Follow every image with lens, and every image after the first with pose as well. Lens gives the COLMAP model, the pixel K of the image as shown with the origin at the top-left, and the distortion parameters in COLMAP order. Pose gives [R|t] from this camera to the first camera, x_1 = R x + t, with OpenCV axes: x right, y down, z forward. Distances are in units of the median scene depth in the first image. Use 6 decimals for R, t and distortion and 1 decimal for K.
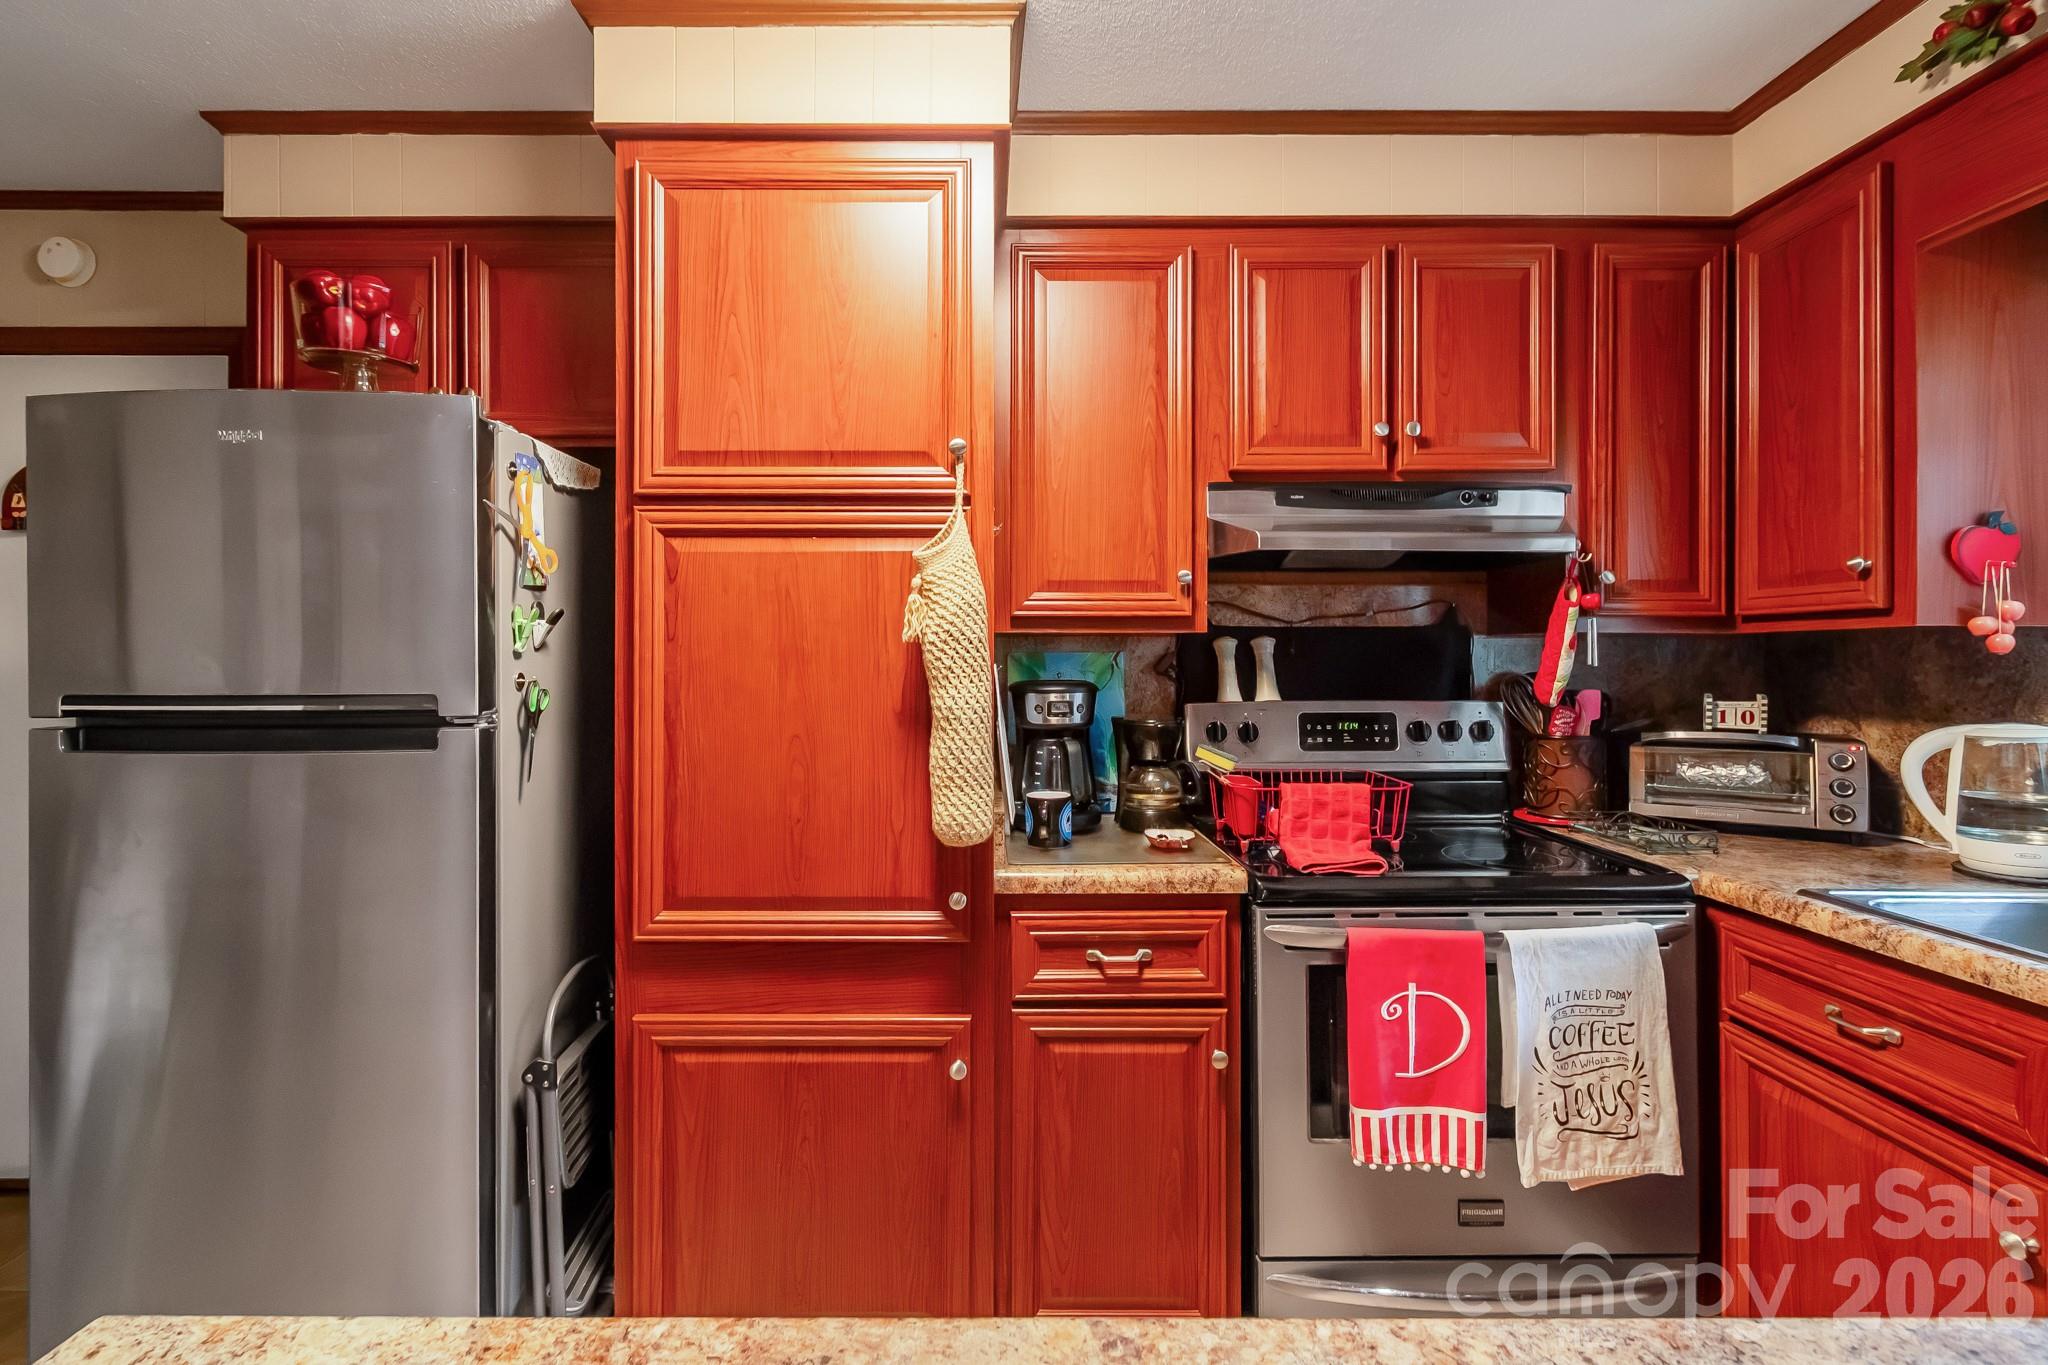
lens RADIAL K [[927.7, 0, 1022.2], [0, 927.7, 672.1], [0, 0, 1]] dist [0.005264, -0.000463]
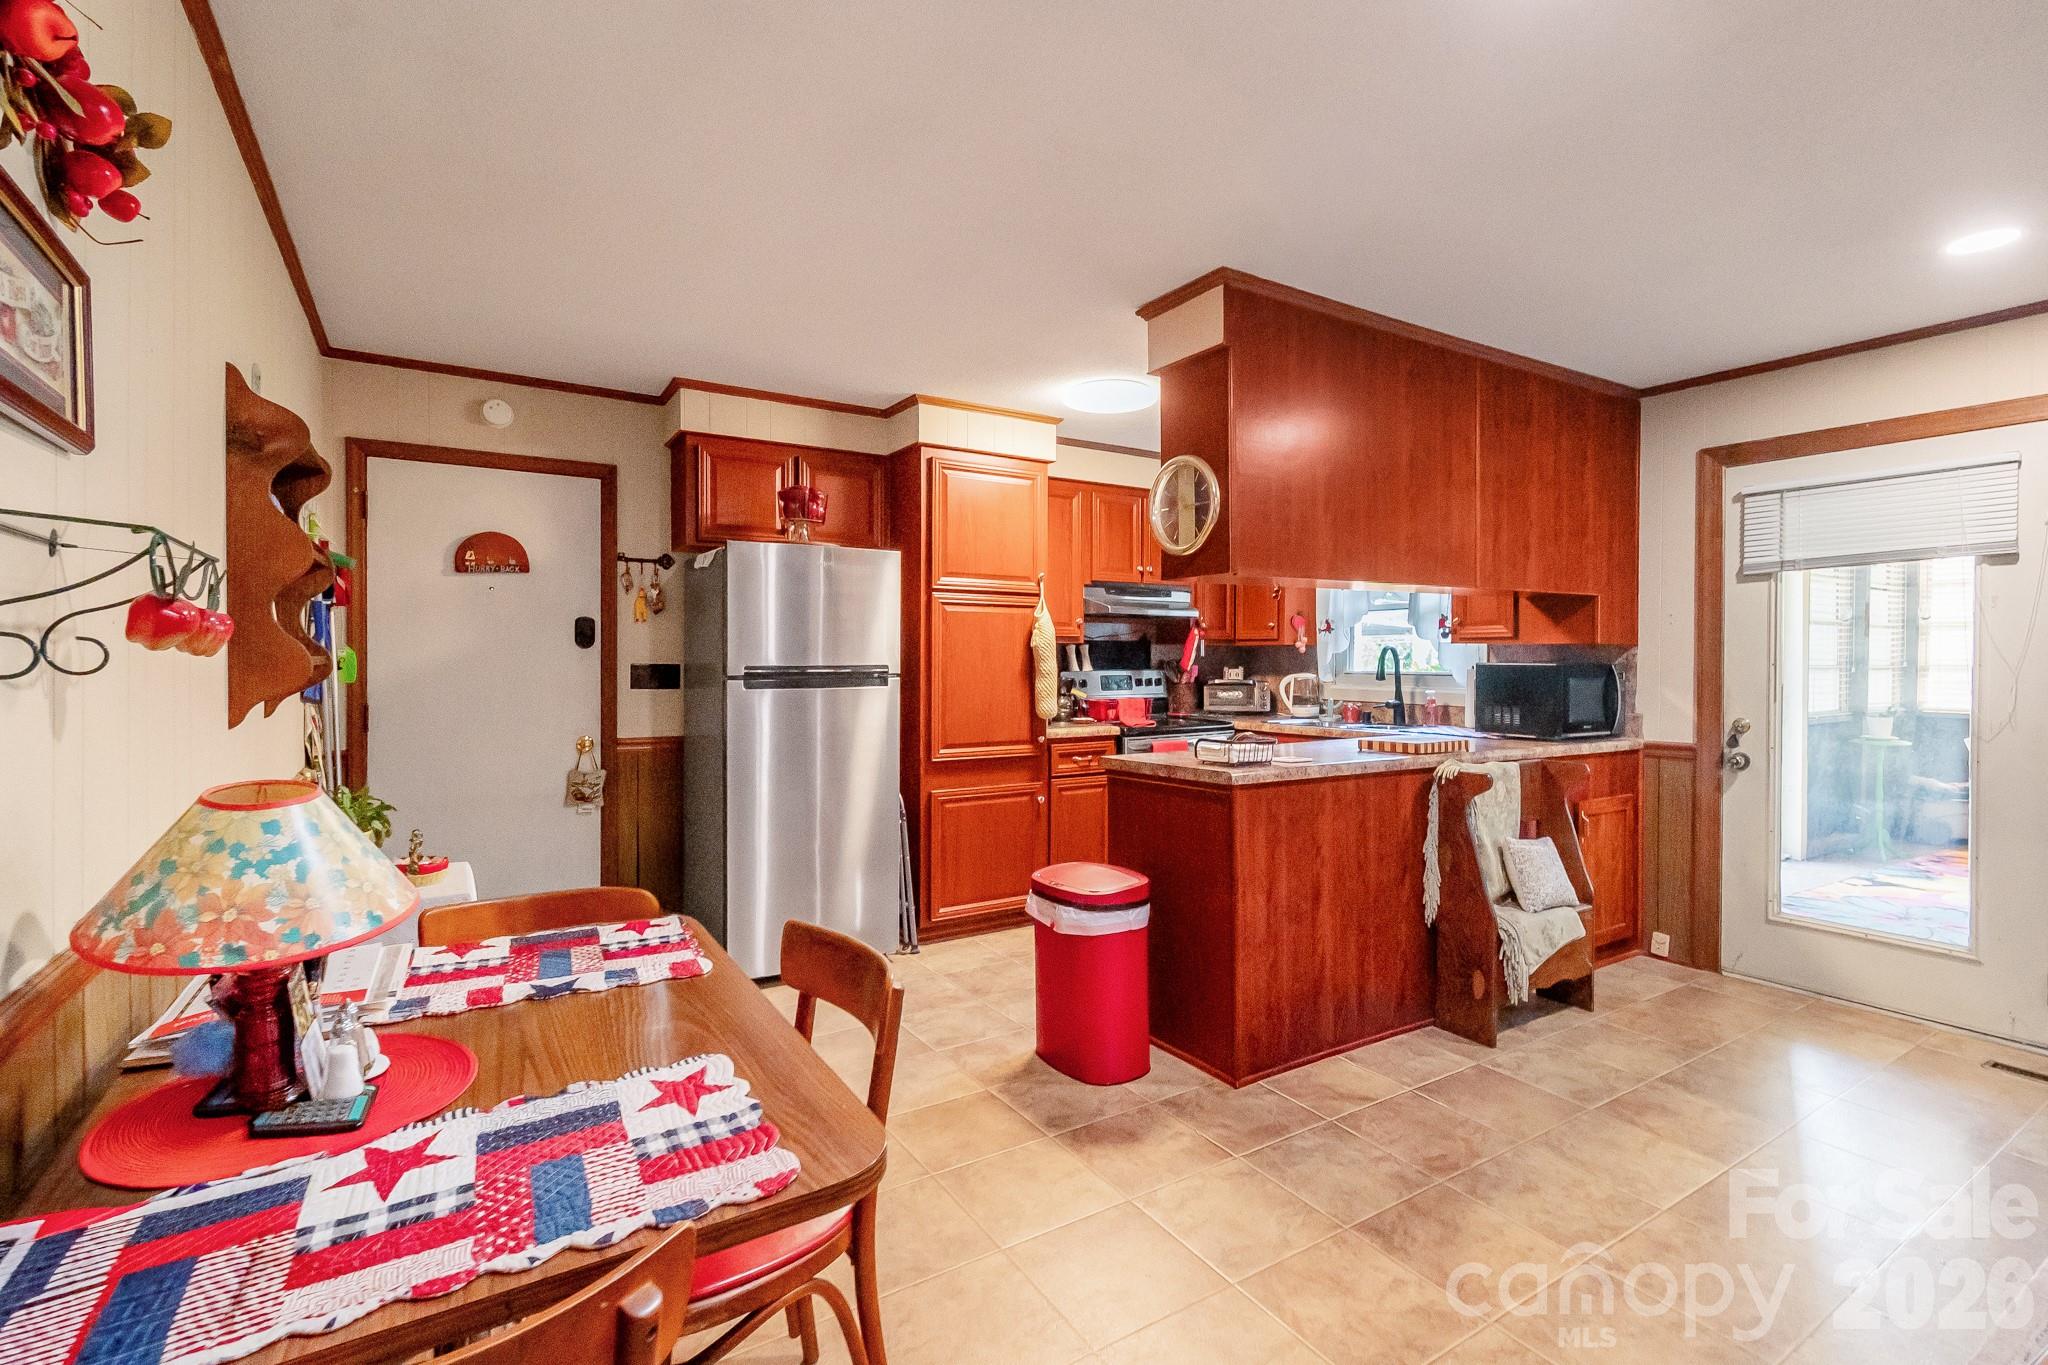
lens RADIAL K [[927.7, 0, 1026.4], [0, 927.7, 677.8], [0, 0, 1]] dist [0.005264, -0.000463]
pose [[0.854328, -0.007650, 0.519678, -1.297220], [0.001239, 0.999919, 0.012683, 0.021653], [-0.519732, -0.010191, 0.854268, -1.133696]]
